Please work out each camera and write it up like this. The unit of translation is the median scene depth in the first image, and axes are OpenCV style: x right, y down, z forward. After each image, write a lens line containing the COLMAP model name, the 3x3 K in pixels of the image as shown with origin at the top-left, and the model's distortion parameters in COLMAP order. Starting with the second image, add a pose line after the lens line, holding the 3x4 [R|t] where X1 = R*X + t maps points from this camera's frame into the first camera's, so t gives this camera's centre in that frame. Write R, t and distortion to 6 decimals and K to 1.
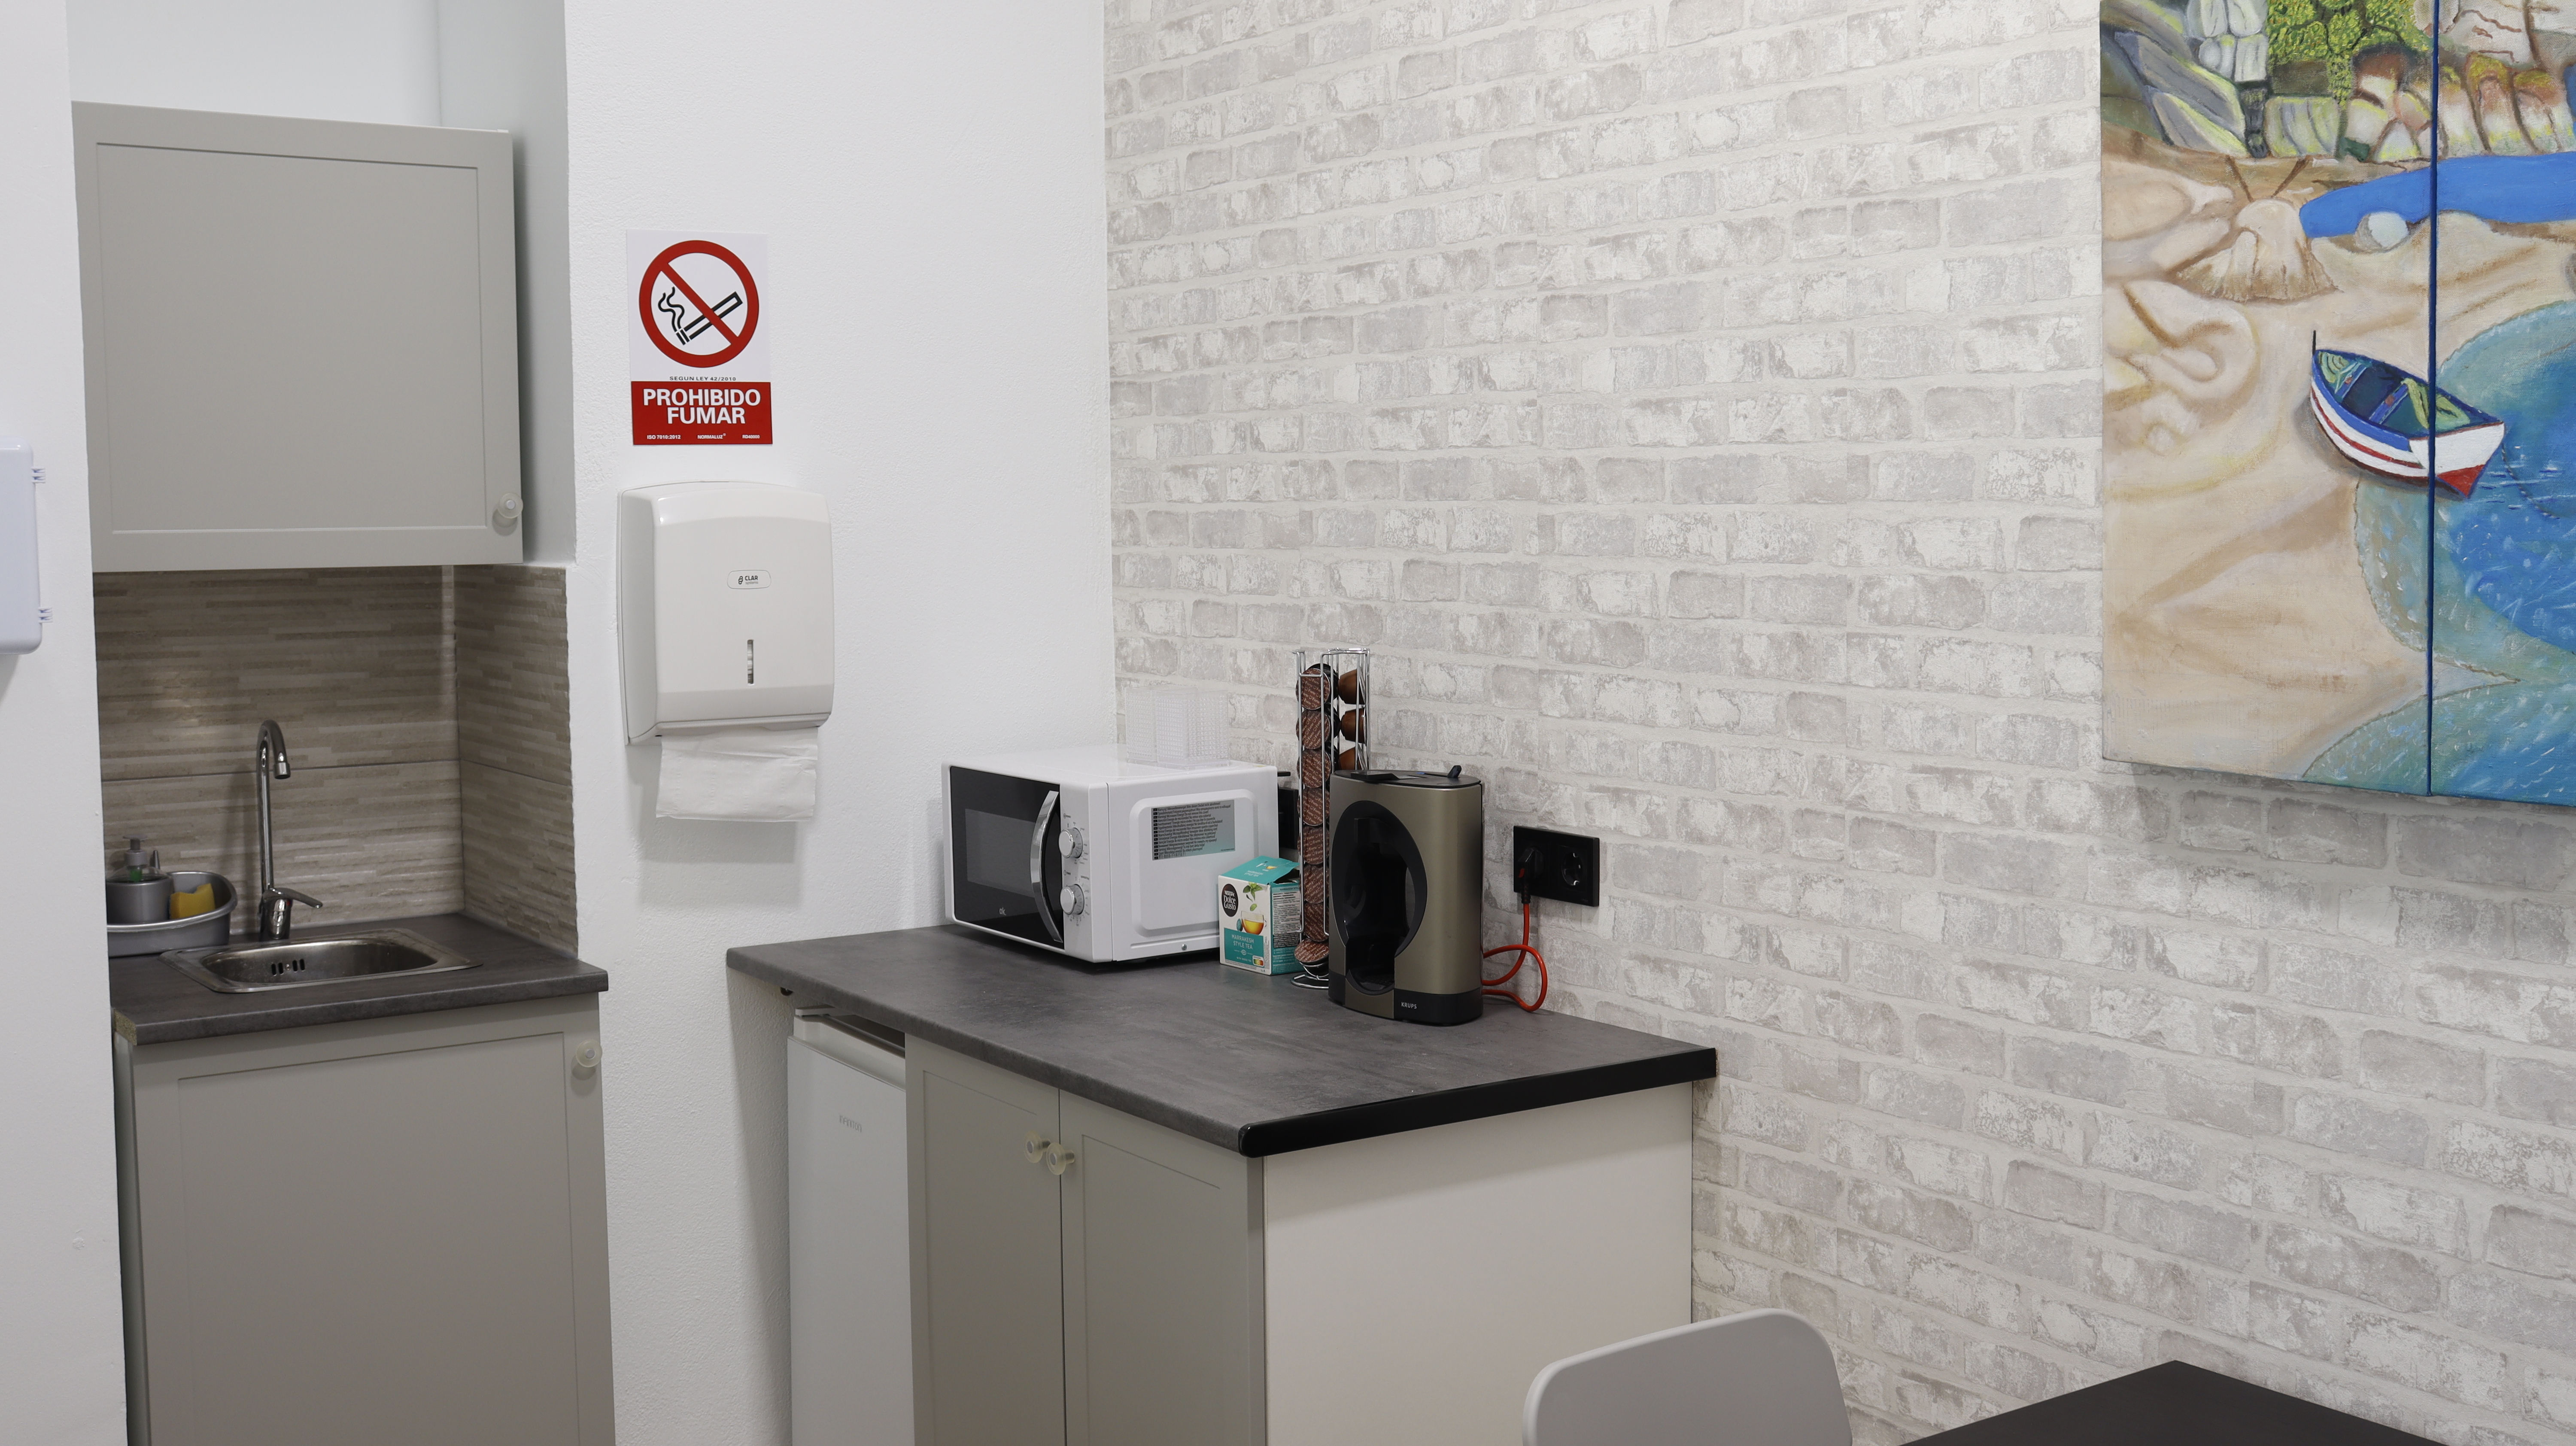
lens RADIAL K [[2730.1, 0, 1282.1], [0, 2730.1, 730.2], [0, 0, 1]] dist [-0.097983, 0.217636]
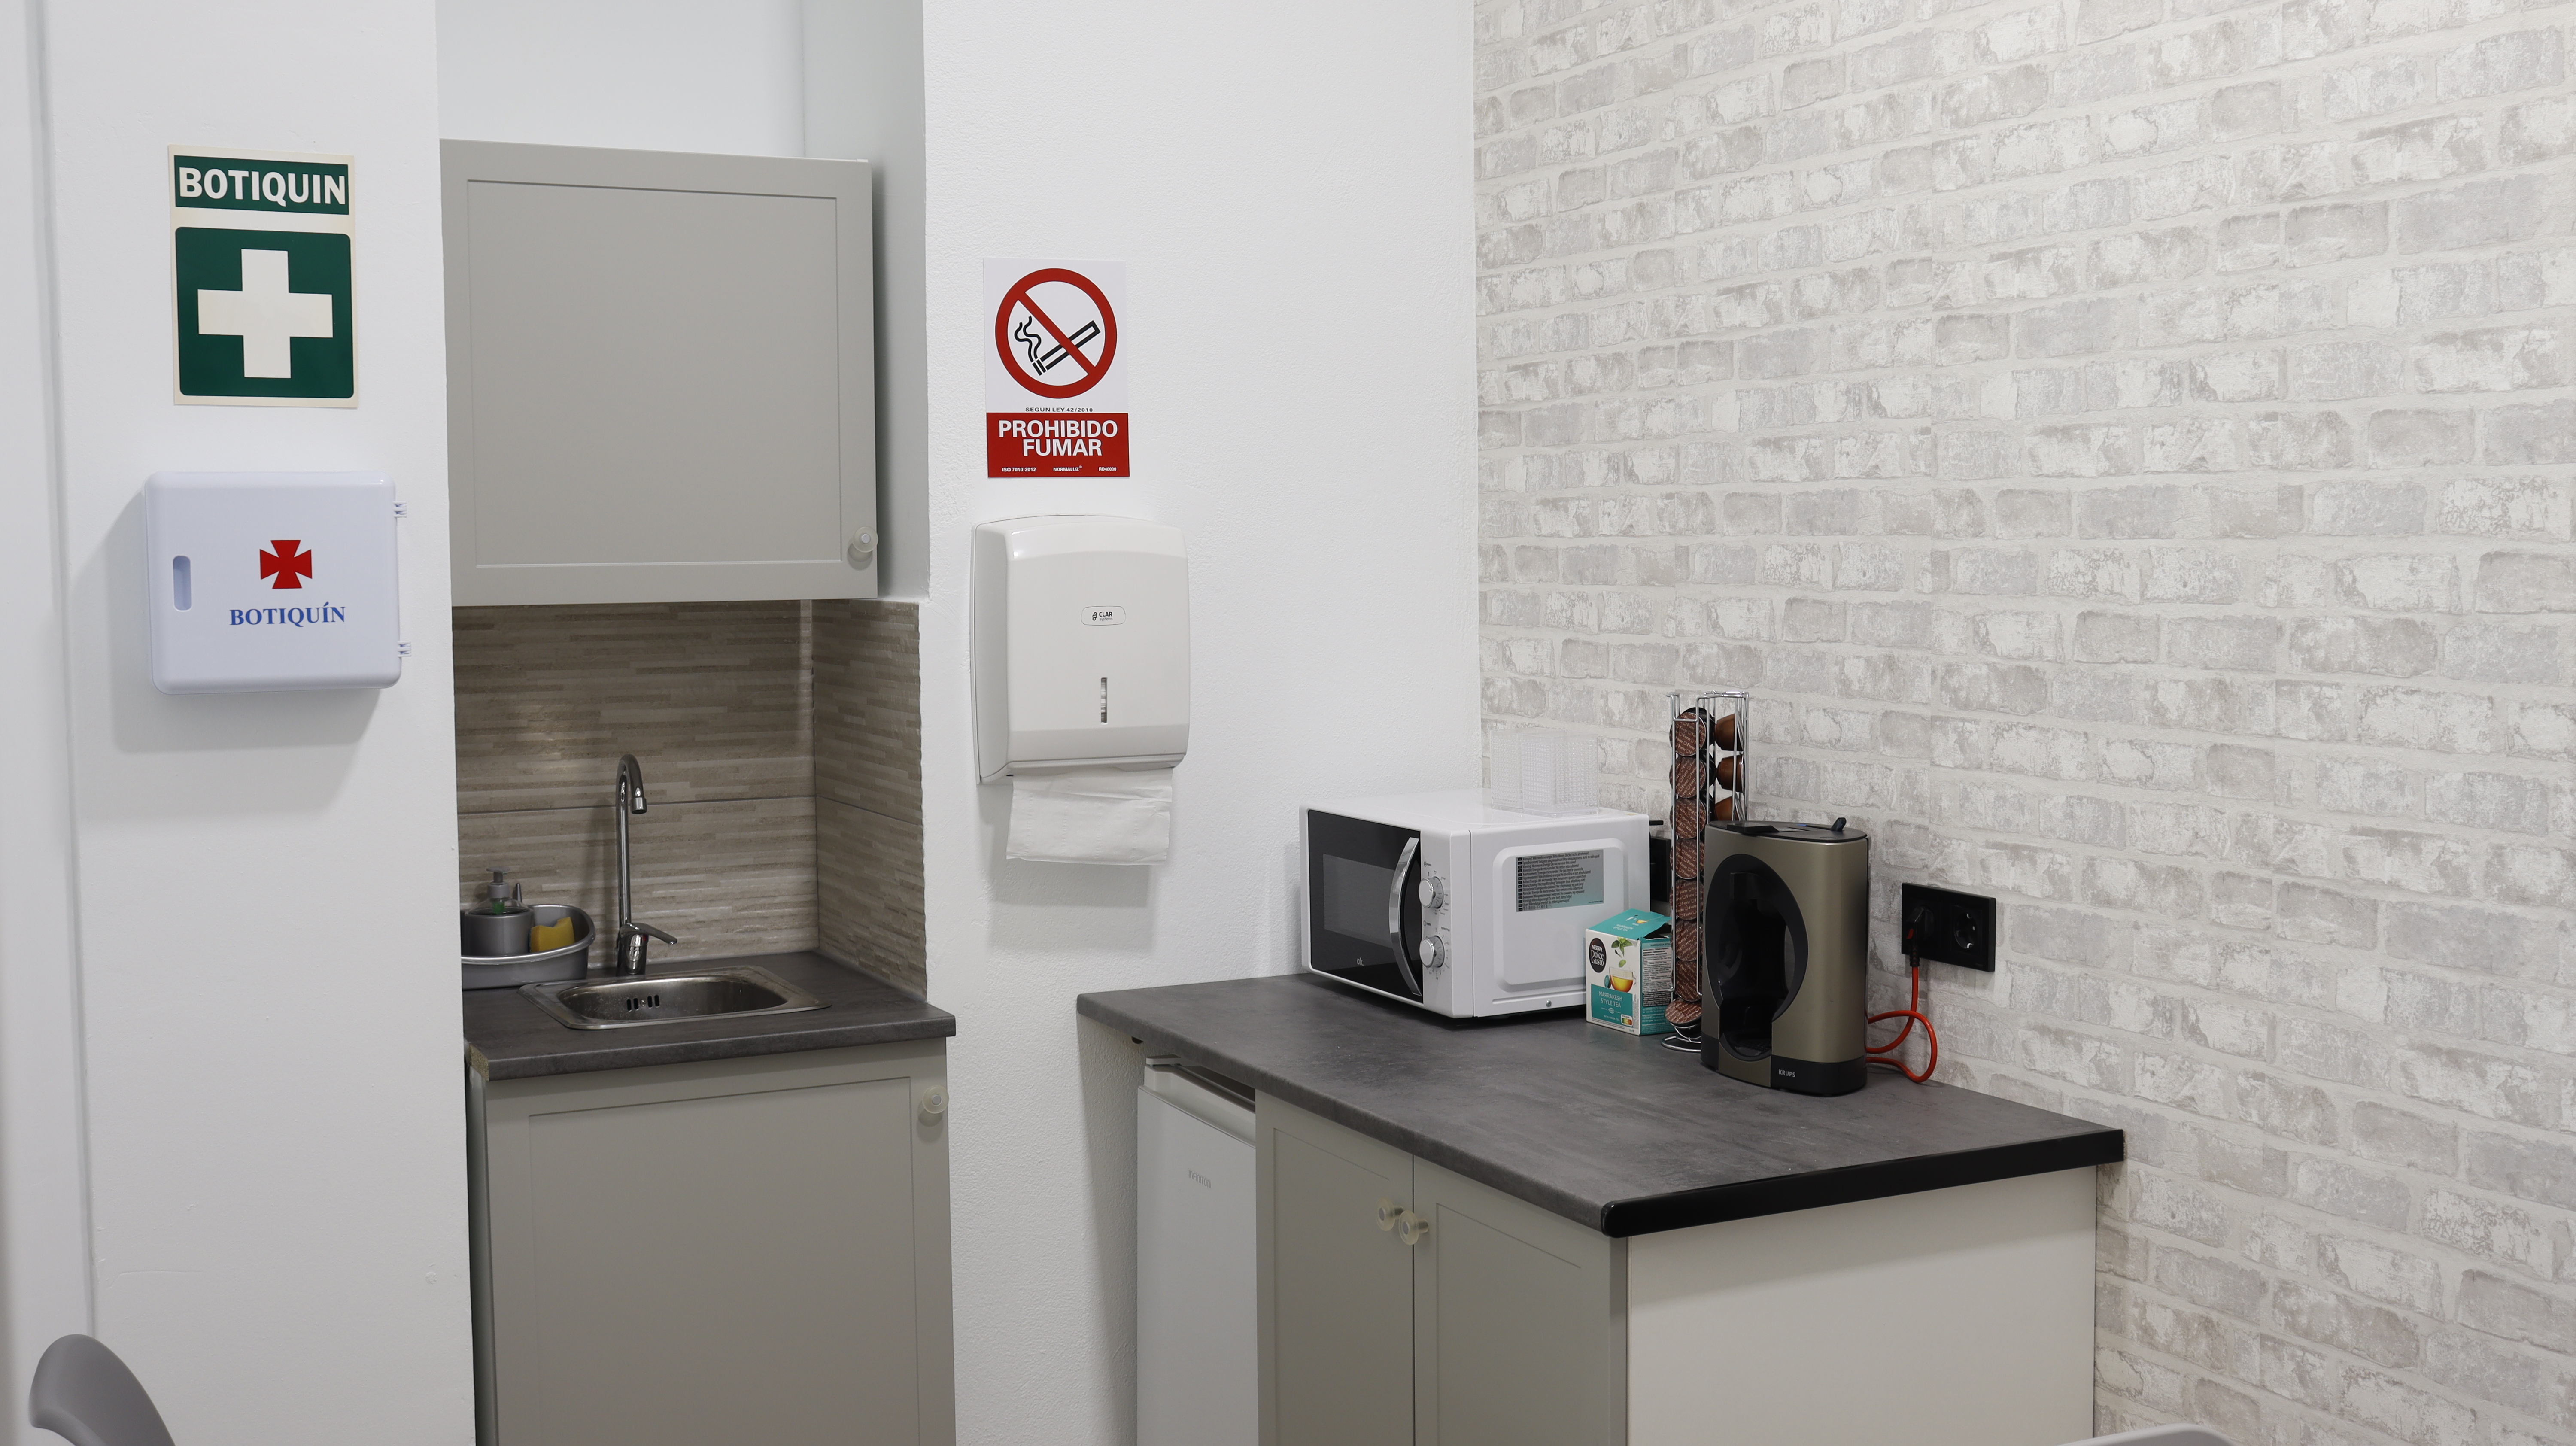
lens RADIAL K [[2730.1, 0, 1282.1], [0, 2730.1, 730.2], [0, 0, 1]] dist [-0.097983, 0.217636]
pose [[0.990479, 0.009059, -0.137363, 0.002100], [-0.010773, 0.999873, -0.011739, -0.004599], [0.137239, 0.013107, 0.990451, 0.053974]]
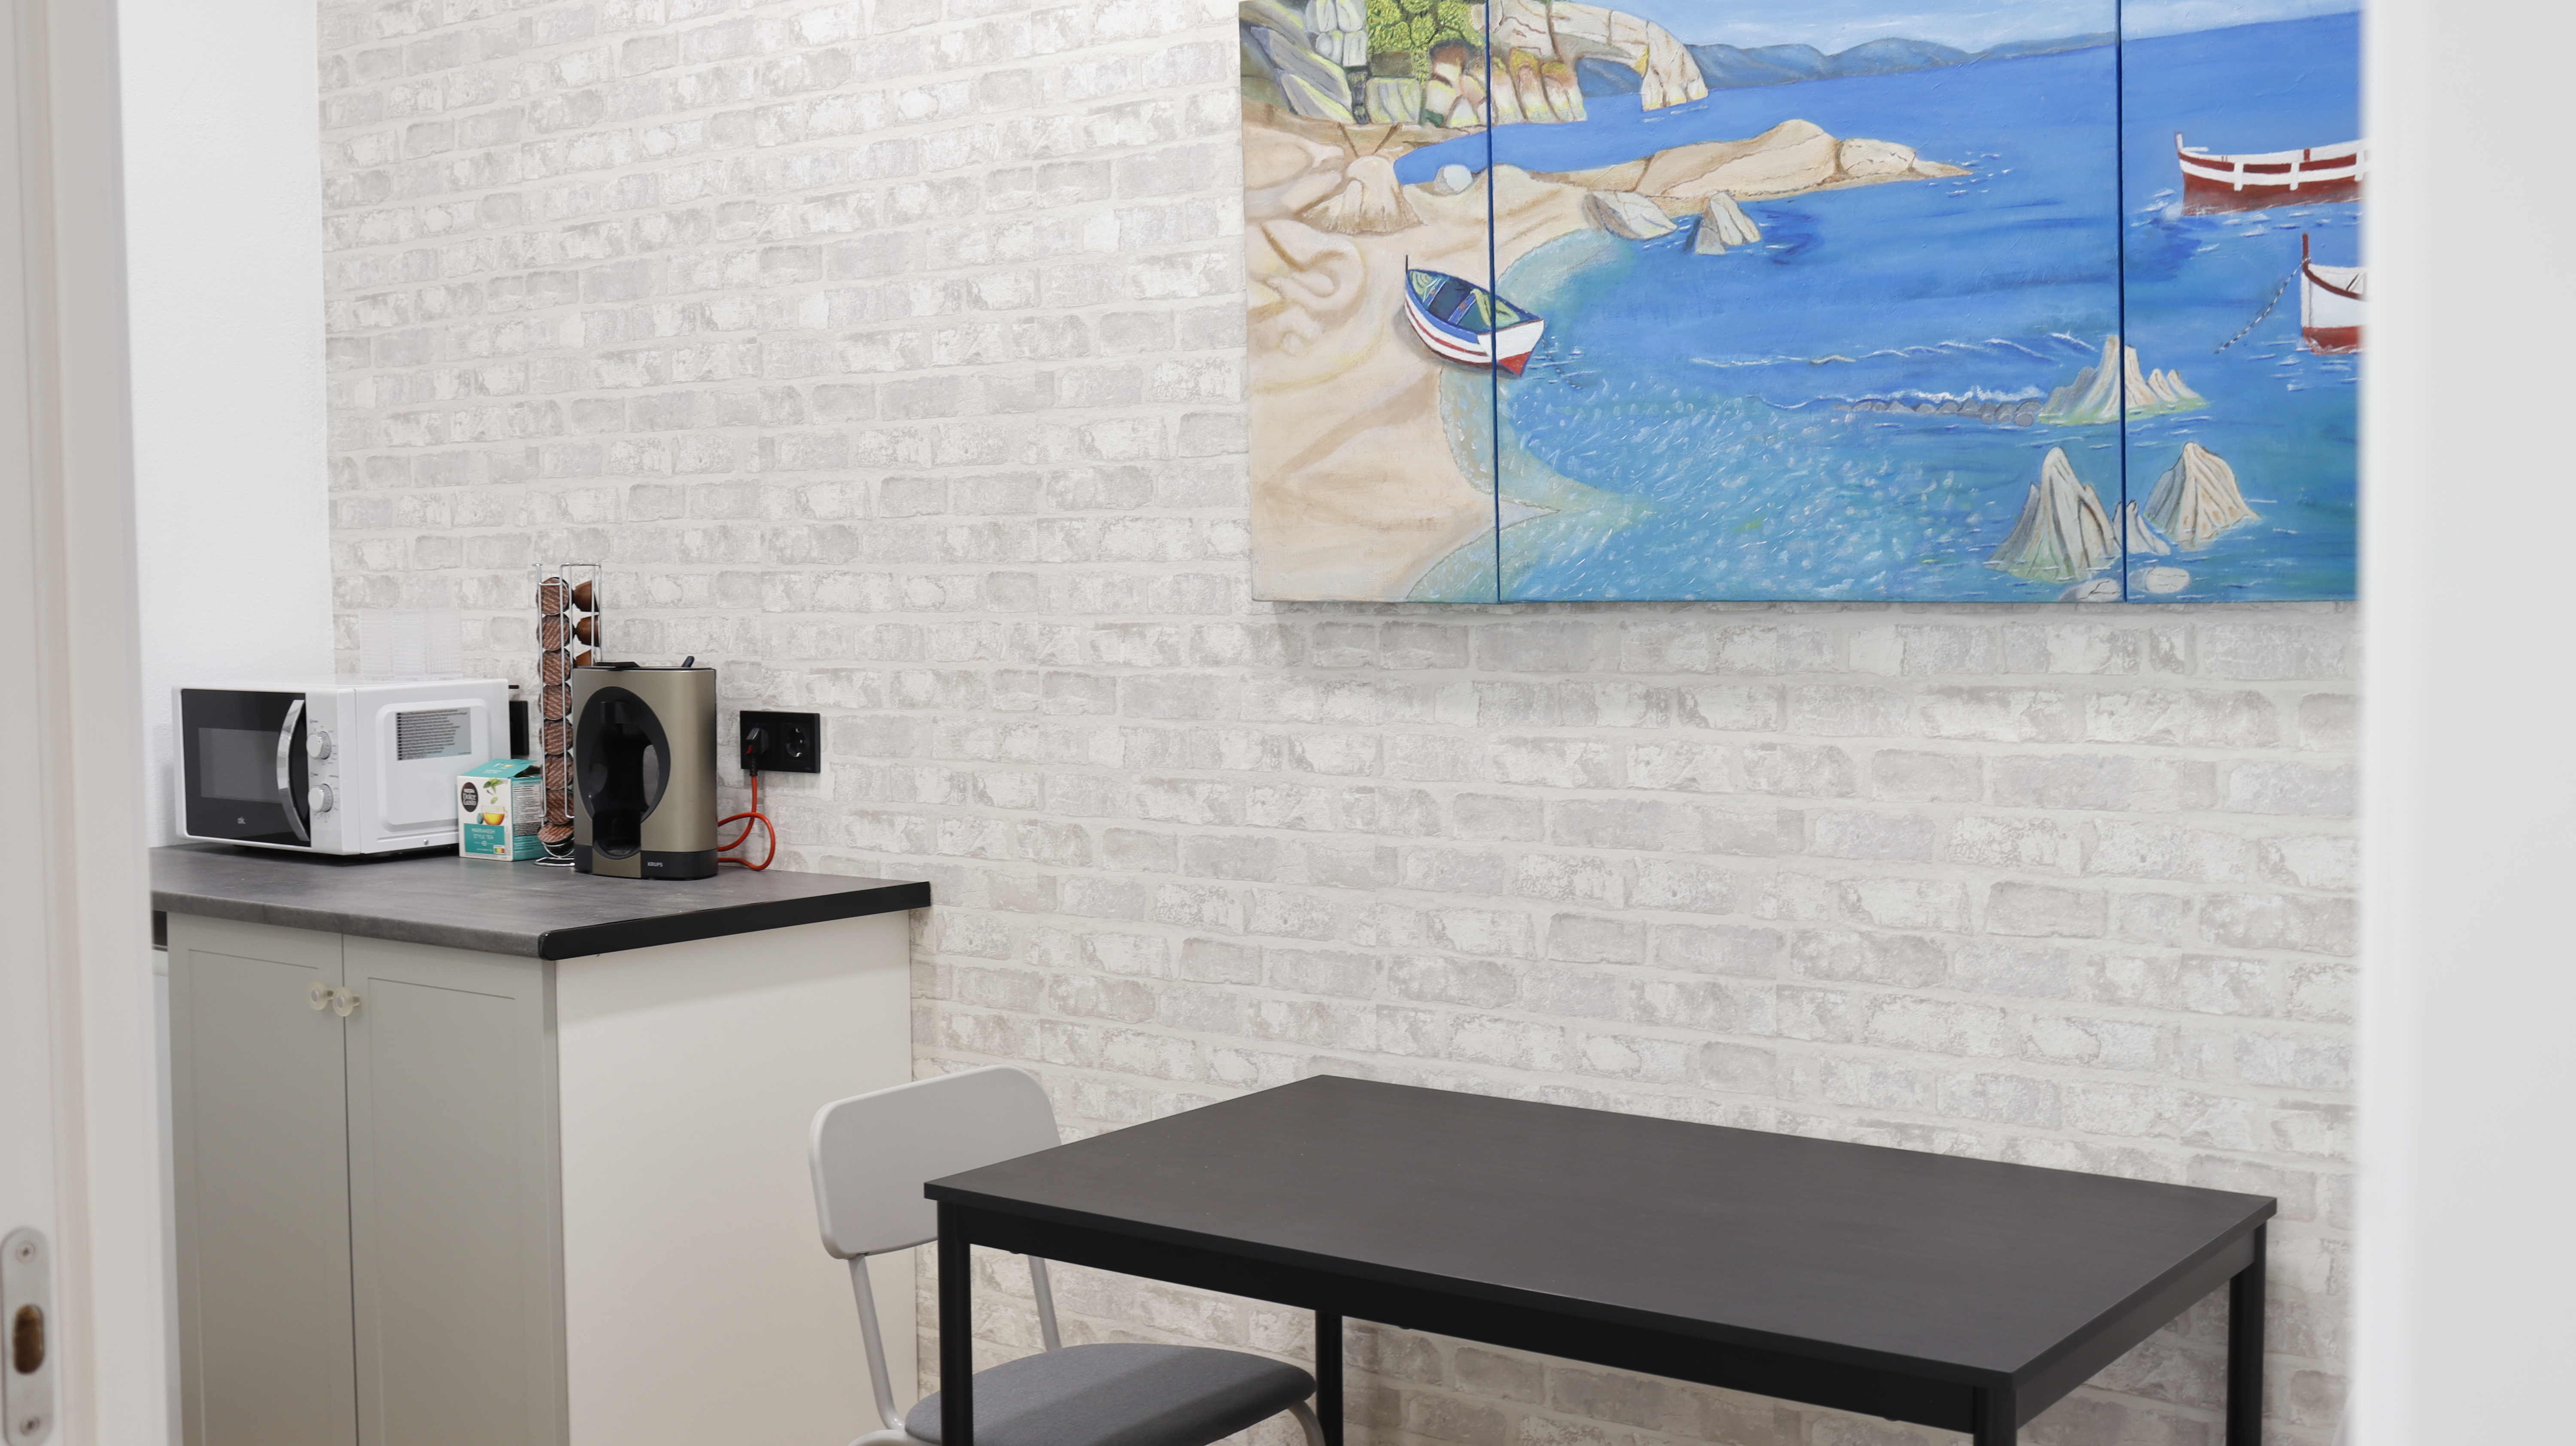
lens RADIAL K [[2730.1, 0, 1282.1], [0, 2730.1, 730.2], [0, 0, 1]] dist [-0.097983, 0.217636]
pose [[0.941710, -0.014380, 0.336119, -0.095178], [0.026038, 0.999205, -0.030204, 0.094401], [-0.335418, 0.037195, 0.941335, -0.166715]]
